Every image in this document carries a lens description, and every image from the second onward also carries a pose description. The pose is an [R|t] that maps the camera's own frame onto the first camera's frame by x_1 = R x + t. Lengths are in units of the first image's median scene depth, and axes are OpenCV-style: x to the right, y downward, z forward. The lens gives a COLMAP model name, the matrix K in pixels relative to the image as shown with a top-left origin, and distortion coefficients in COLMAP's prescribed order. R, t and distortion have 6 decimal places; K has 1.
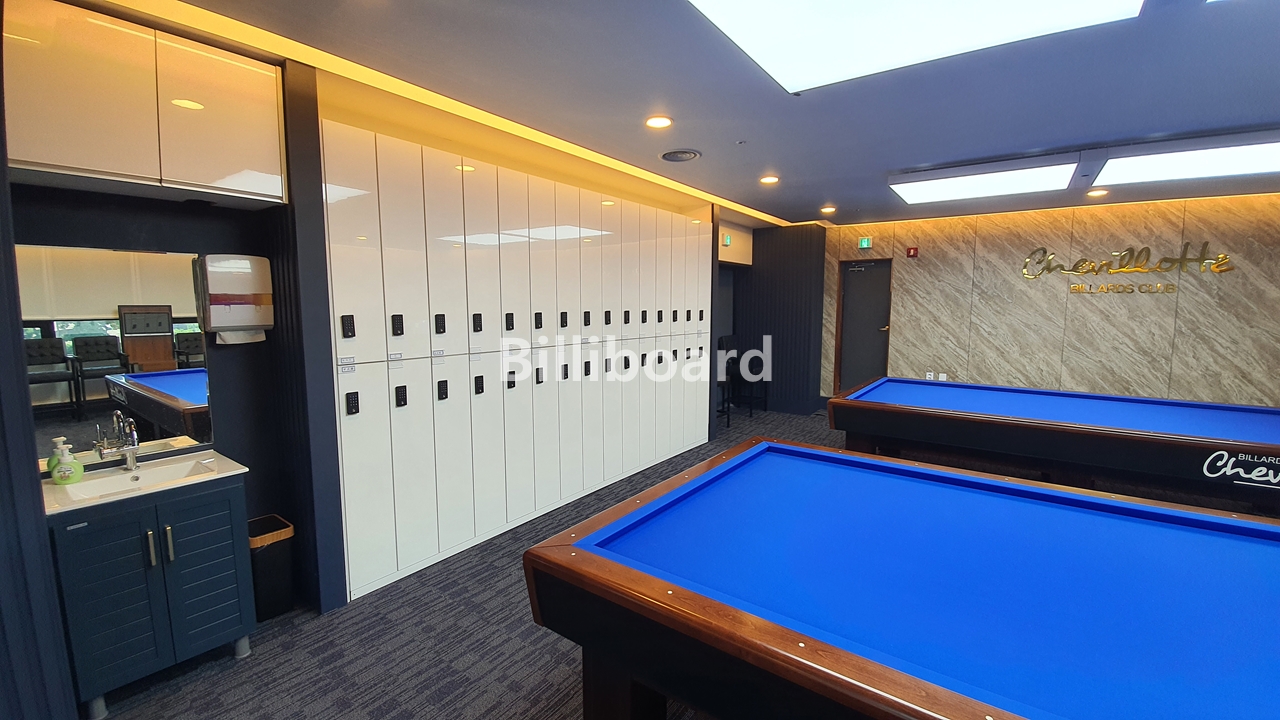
lens RADIAL K [[506.8, 0, 641.9], [0, 506.8, 363.5], [0, 0, 1]] dist [-0.033501, -0.002122]
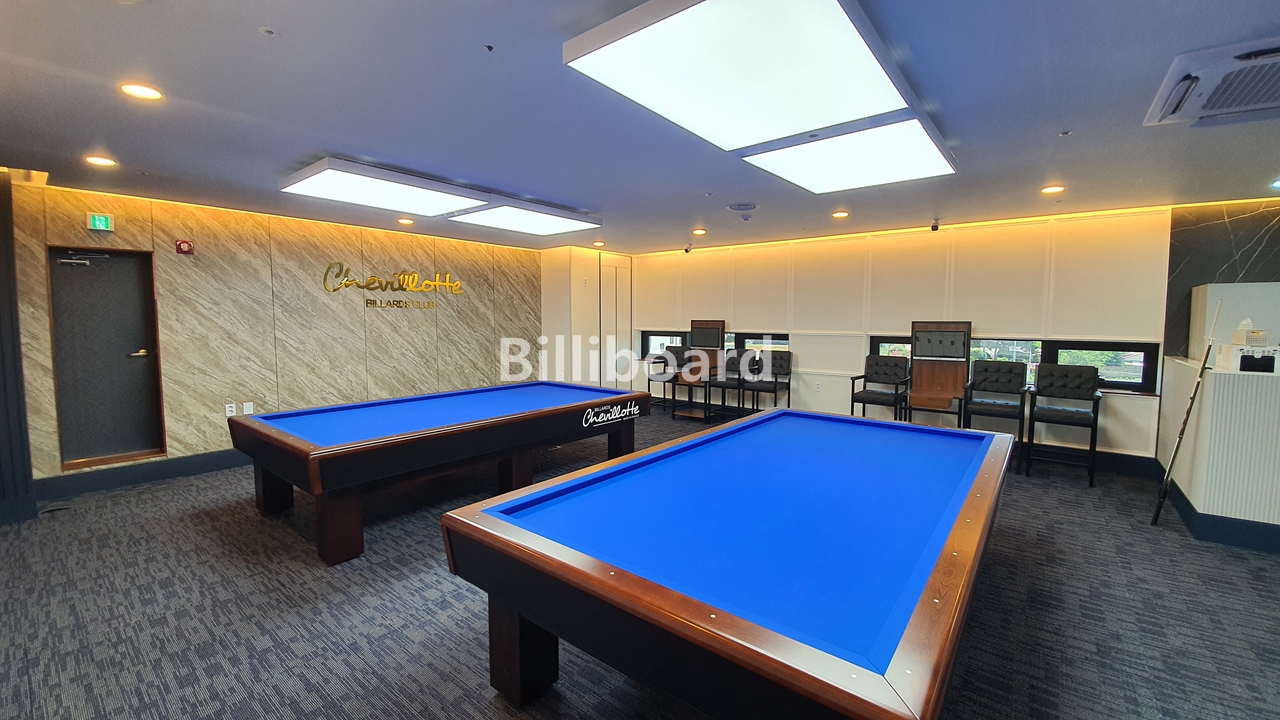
lens RADIAL K [[506.8, 0, 652.4], [0, 506.8, 365.5], [0, 0, 1]] dist [-0.033501, -0.002122]
pose [[-0.025858, -0.090881, 0.995526, -0.230503], [0.107545, 0.989826, 0.093154, -0.047049], [-0.993864, 0.109473, -0.015821, 0.379456]]
